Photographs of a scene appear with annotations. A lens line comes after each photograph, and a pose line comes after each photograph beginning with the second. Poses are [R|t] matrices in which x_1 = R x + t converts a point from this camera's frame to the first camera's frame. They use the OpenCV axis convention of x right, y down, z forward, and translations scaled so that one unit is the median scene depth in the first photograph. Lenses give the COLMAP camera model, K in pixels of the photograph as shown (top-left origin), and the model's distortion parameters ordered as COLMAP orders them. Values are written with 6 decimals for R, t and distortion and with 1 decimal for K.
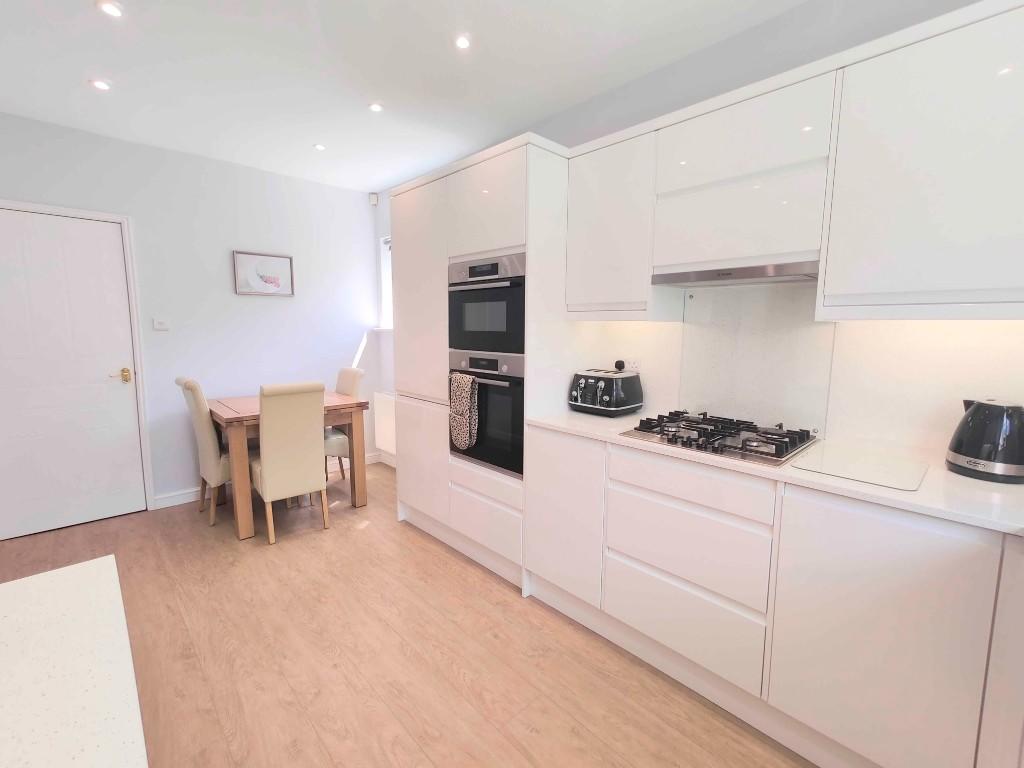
lens RADIAL K [[449.9, 0, 510.7], [0, 449.9, 383.1], [0, 0, 1]] dist [0.009384, -0.000247]
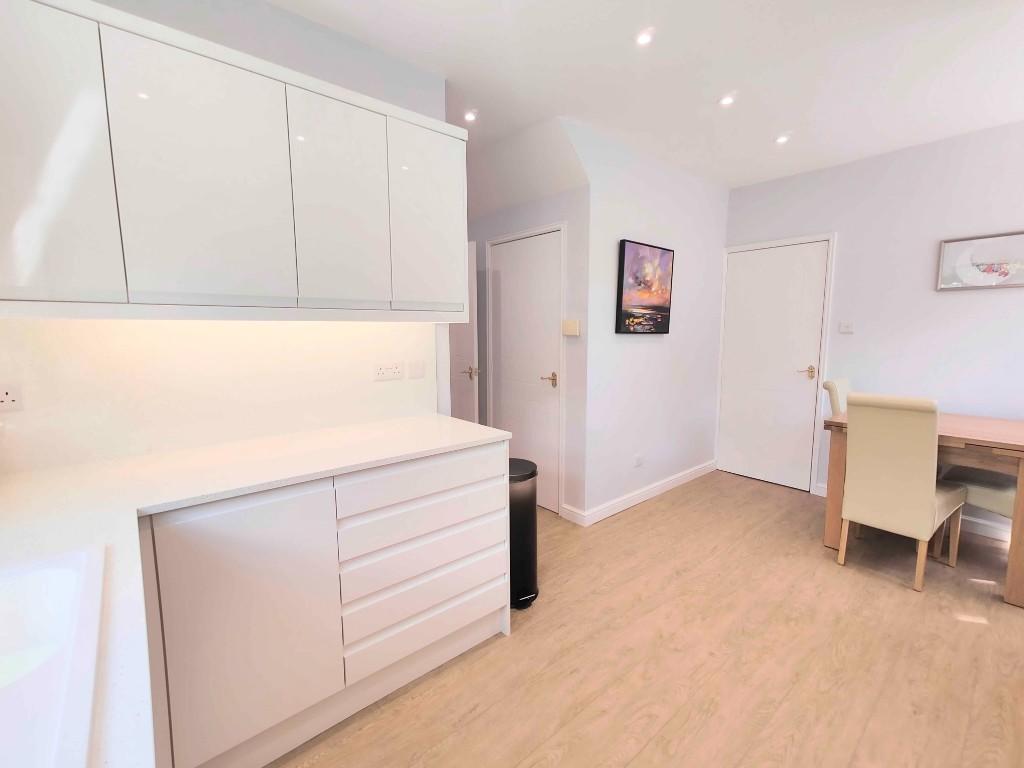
lens RADIAL K [[449.9, 0, 510.5], [0, 449.9, 382.1], [0, 0, 1]] dist [0.009384, -0.000247]
pose [[-0.058458, 0.110006, -0.992210, 0.483774], [-0.119560, 0.985985, 0.116360, -0.047623], [0.991104, 0.125431, -0.044487, 0.403091]]
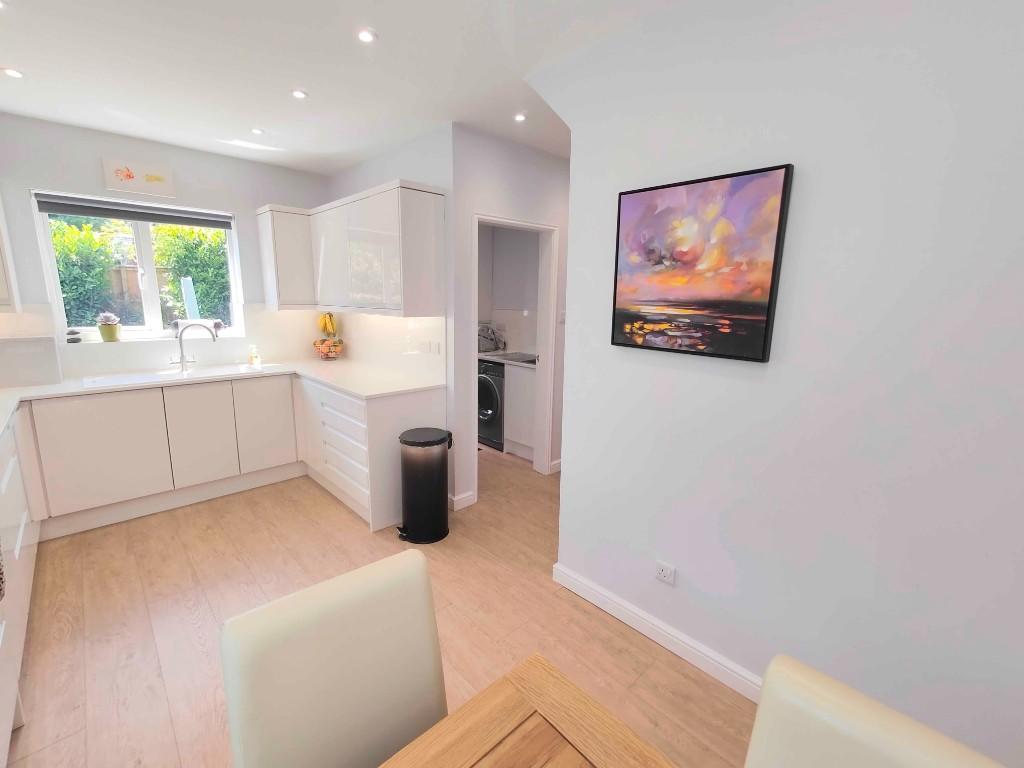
lens RADIAL K [[449.9, 0, 516.1], [0, 449.9, 379.7], [0, 0, 1]] dist [0.009384, -0.000247]
pose [[-0.999731, -0.023174, 0.001227, -0.738437], [-0.021708, 0.952581, 0.303509, -0.272519], [-0.008202, 0.303400, -0.952828, 1.516999]]
